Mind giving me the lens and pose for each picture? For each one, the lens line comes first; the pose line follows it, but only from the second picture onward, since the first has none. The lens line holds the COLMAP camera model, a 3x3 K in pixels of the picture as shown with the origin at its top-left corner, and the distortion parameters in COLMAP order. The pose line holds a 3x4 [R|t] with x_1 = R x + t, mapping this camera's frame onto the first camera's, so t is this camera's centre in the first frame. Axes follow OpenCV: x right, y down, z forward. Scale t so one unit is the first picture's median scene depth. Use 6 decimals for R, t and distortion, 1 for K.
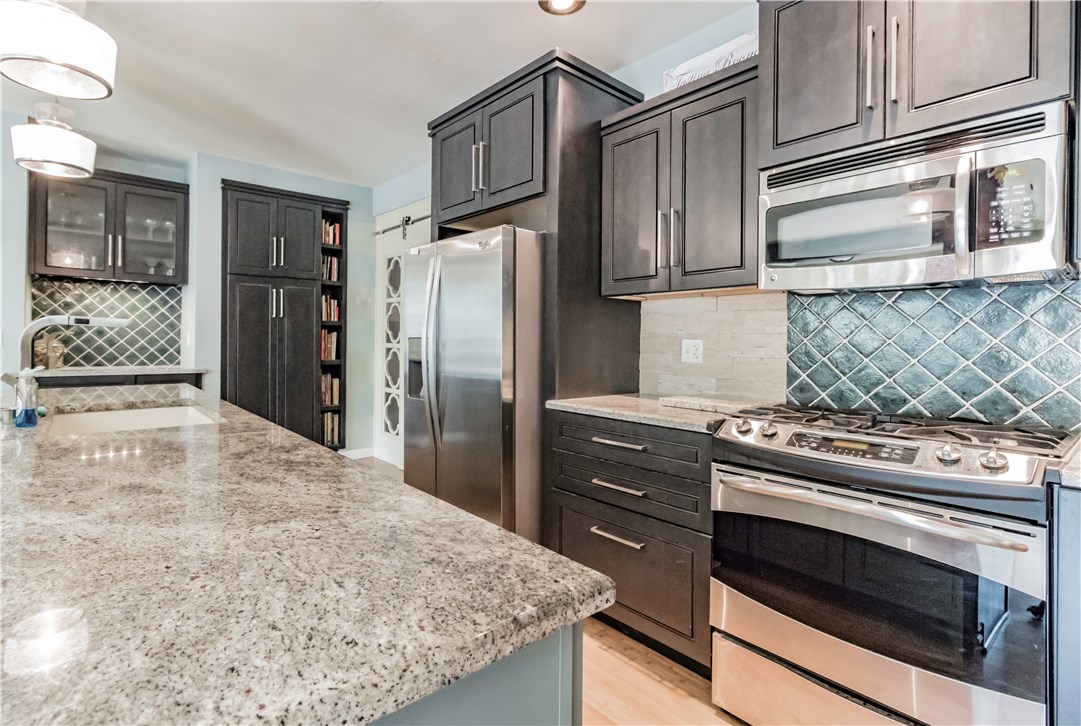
lens RADIAL K [[523.9, 0, 518.4], [0, 523.9, 338.9], [0, 0, 1]] dist [0.001899, 0.000426]
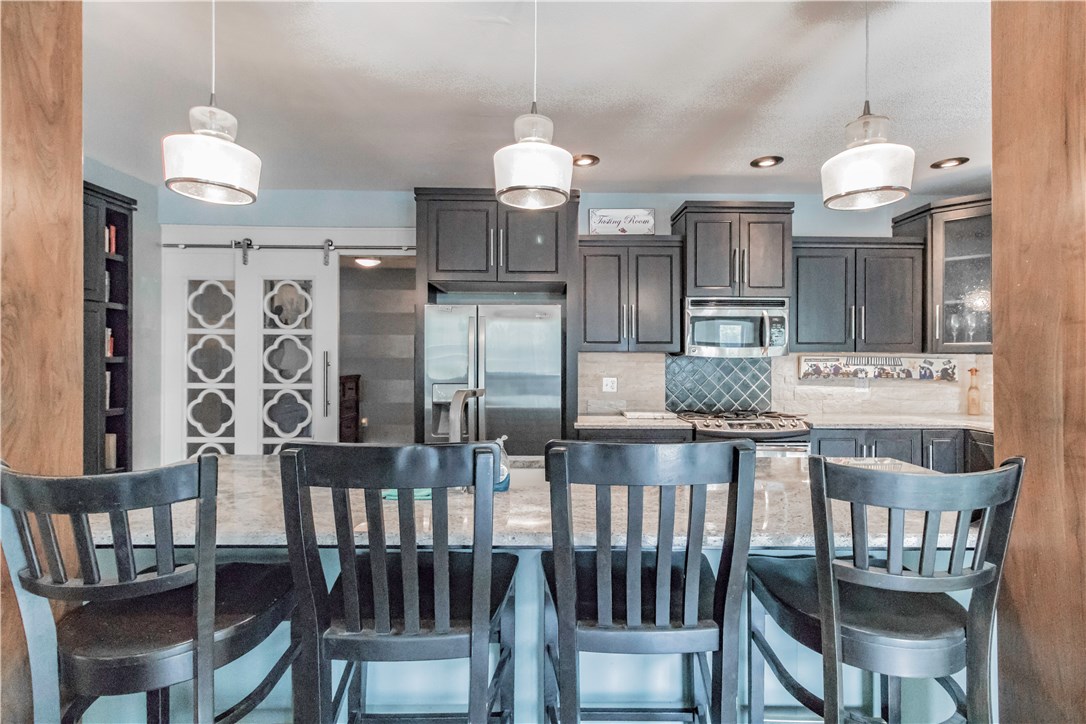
lens RADIAL K [[500.2, 0, 552.9], [0, 500.2, 357.6], [0, 0, 1]] dist [0.002311, 0.000514]
pose [[0.634304, -0.006271, 0.773058, -0.587496], [0.001172, 0.999974, 0.007150, -0.043456], [-0.773083, -0.003630, 0.634295, 0.075143]]
